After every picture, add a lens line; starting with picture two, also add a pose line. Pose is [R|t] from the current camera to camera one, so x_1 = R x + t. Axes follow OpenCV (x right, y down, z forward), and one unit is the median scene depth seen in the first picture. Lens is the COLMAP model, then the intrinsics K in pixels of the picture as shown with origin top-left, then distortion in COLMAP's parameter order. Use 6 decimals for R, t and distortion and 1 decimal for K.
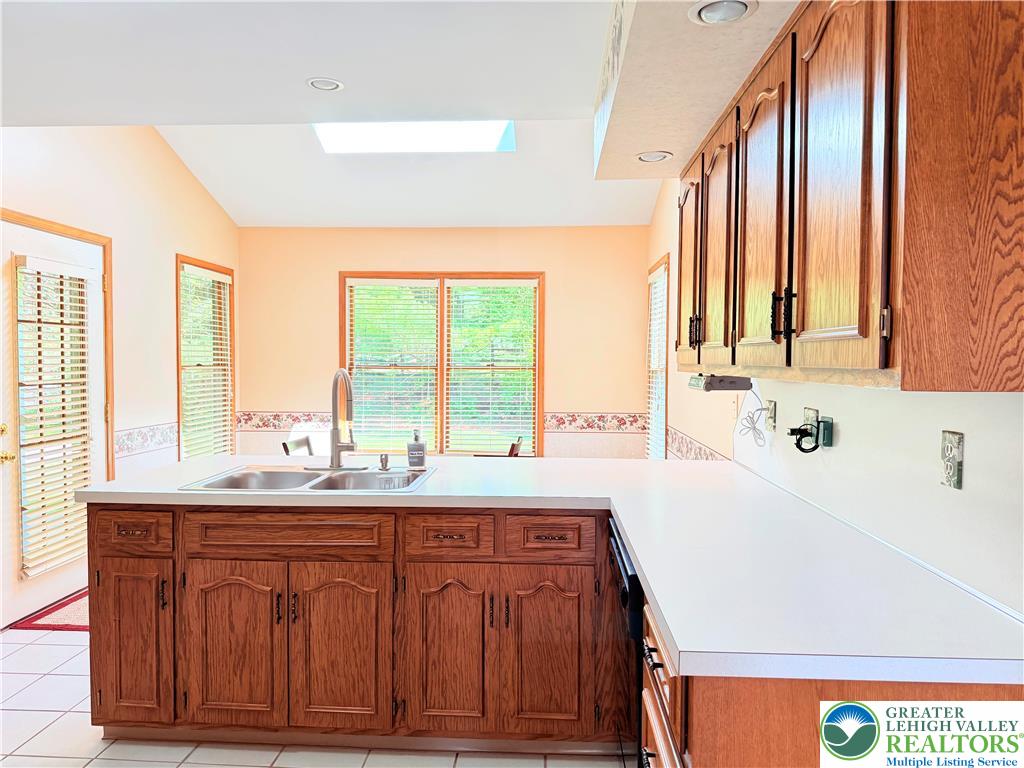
lens RADIAL K [[698.3, 0, 514.5], [0, 698.3, 394.7], [0, 0, 1]] dist [0.103486, -0.000341]
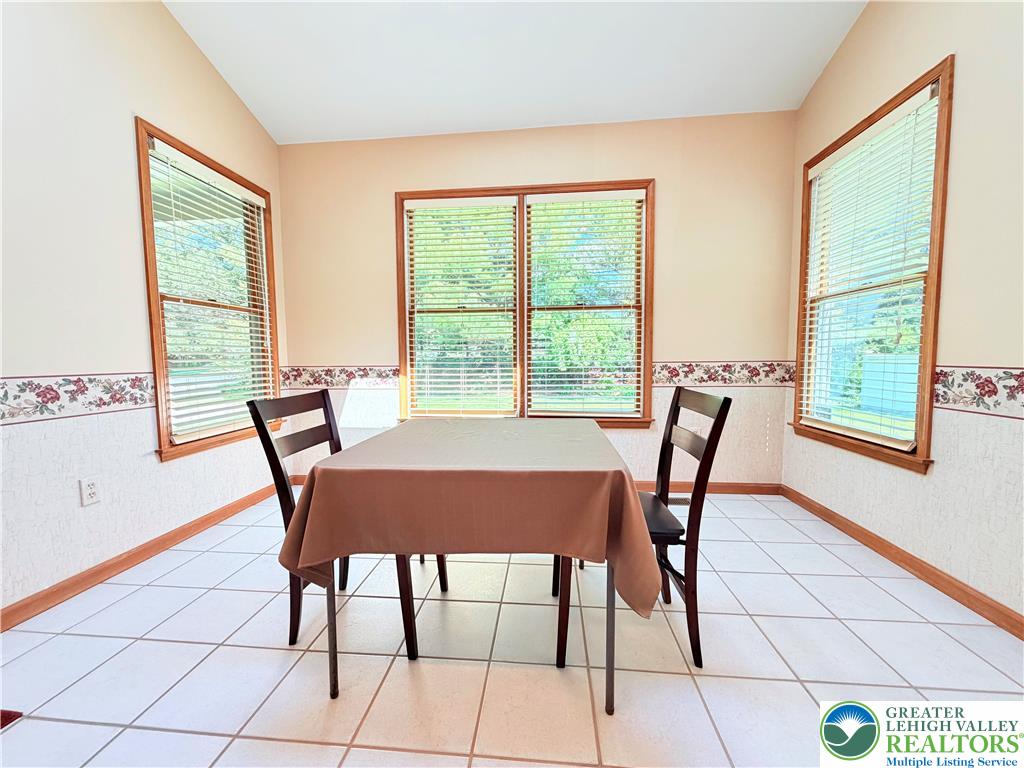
lens RADIAL K [[407.6, 0, 512.0], [0, 407.6, 384.0], [0, 0, 1]] dist [0.001206, 0.000054]
pose [[0.998296, -0.011140, -0.057286, -0.089551], [0.012662, 0.999575, 0.026271, 0.036361], [0.056969, -0.026951, 0.998012, 0.531777]]
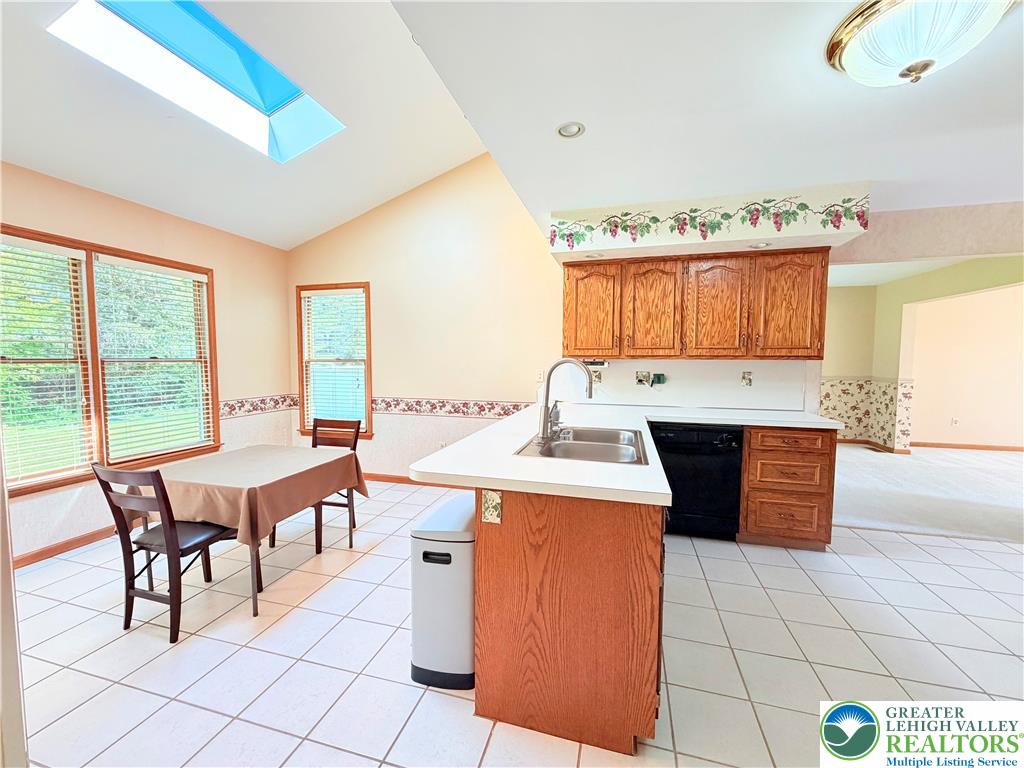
lens RADIAL K [[407.6, 0, 512.0], [0, 407.6, 384.0], [0, 0, 1]] dist [0.001206, 0.000054]
pose [[0.222023, -0.064372, 0.972914, -0.464330], [0.038190, 0.997627, 0.057292, -0.020371], [-0.974293, 0.024436, 0.223954, 0.421330]]
